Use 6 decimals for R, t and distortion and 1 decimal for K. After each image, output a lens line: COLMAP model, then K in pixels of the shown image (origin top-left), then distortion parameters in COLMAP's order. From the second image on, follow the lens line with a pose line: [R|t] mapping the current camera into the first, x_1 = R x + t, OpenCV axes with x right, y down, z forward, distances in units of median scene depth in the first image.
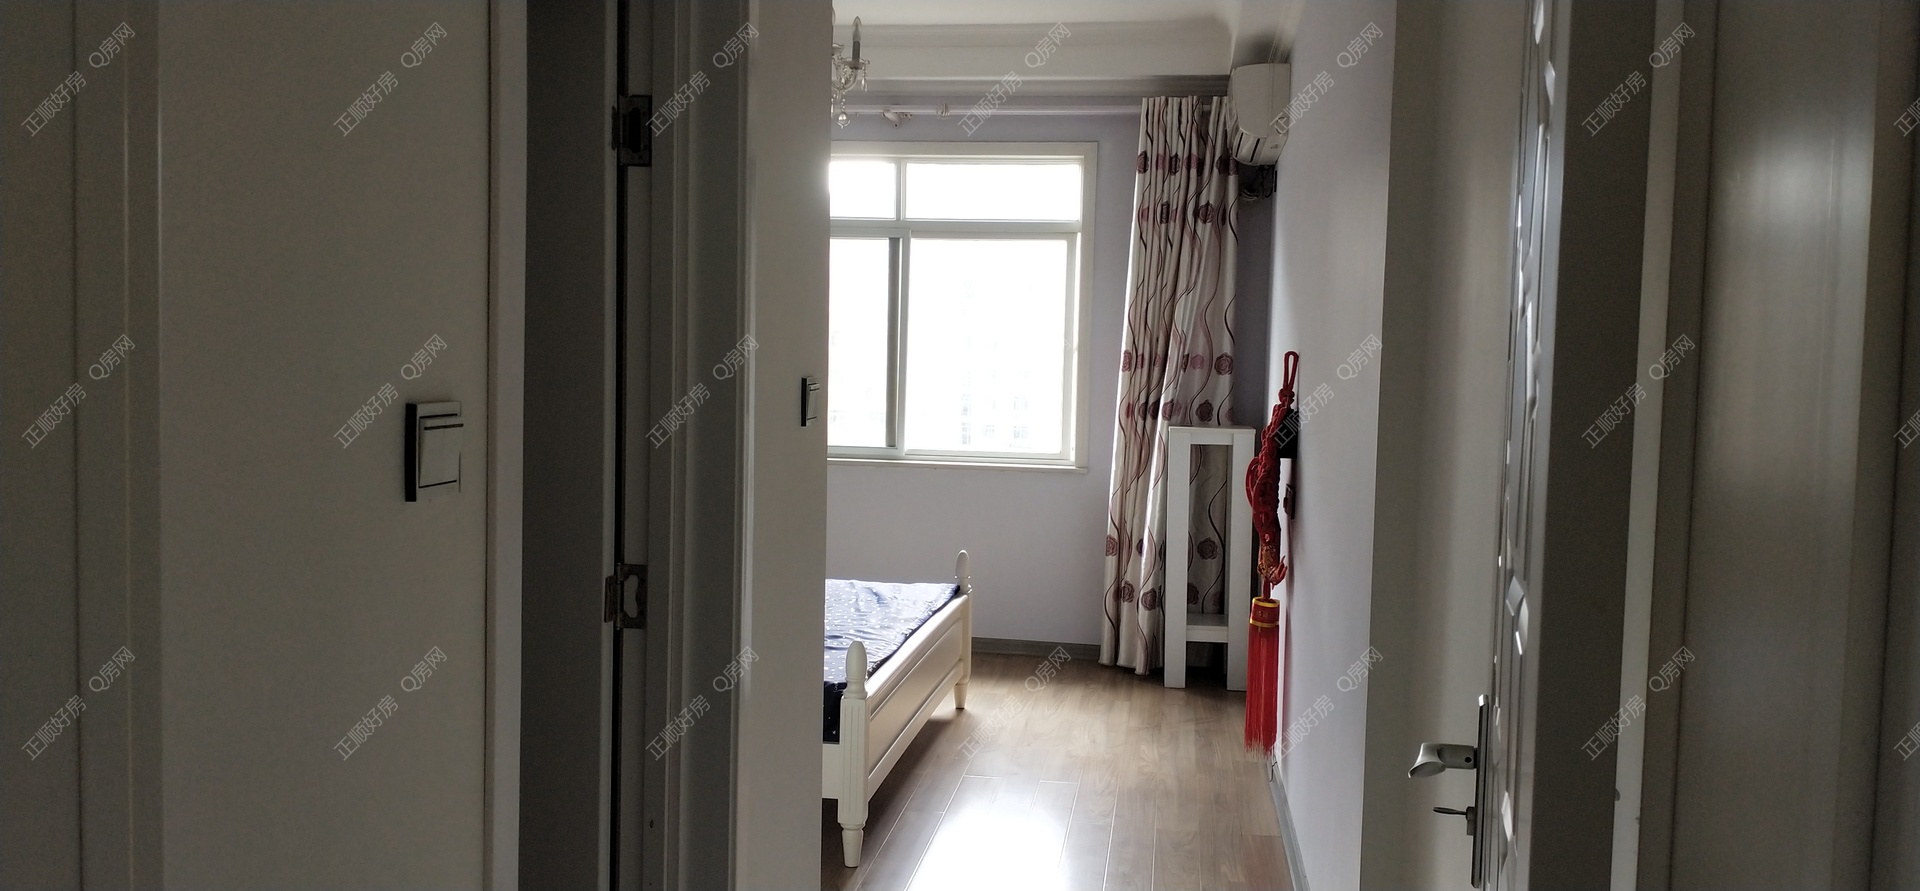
lens RADIAL K [[1566.1, 0, 960.0], [0, 1566.1, 445.5], [0, 0, 1]] dist [0.284893, -0.000214]
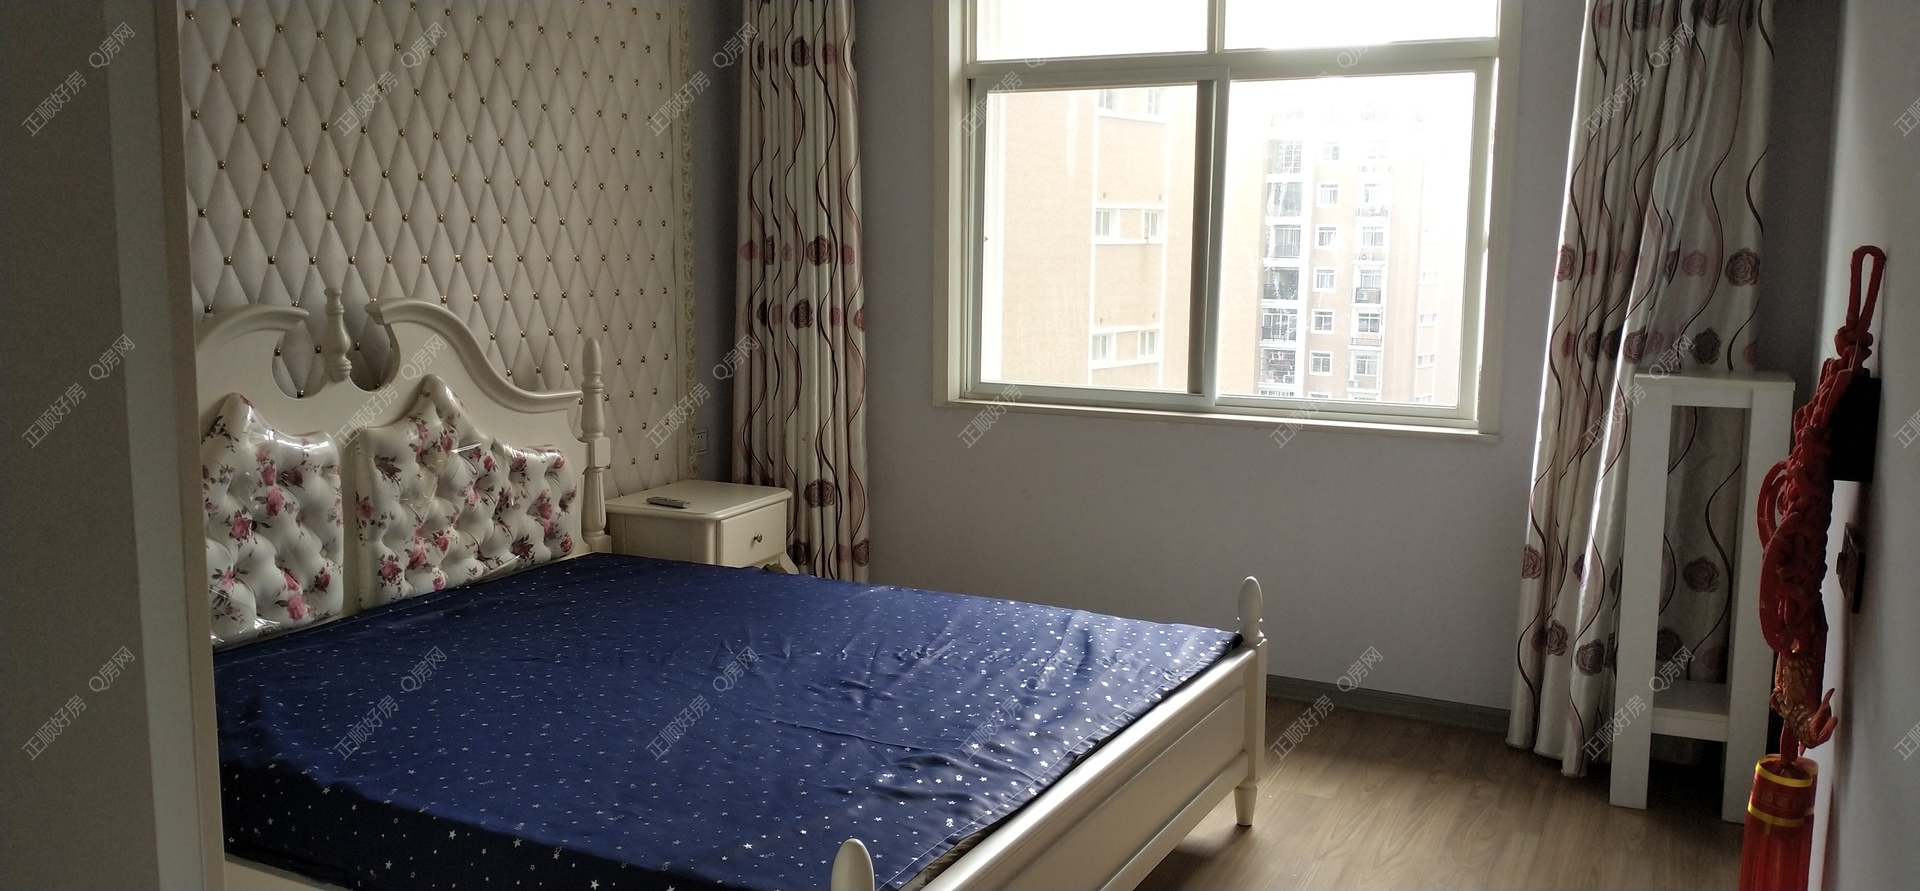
lens RADIAL K [[1537.6, 0, 960.0], [0, 1537.6, 445.5], [0, 0, 1]] dist [0.092974, -0.169418]
pose [[0.948998, 0.028081, -0.314029, 0.074894], [-0.007691, 0.997791, 0.065982, -0.021485], [0.315188, -0.060201, 0.947118, 0.357423]]
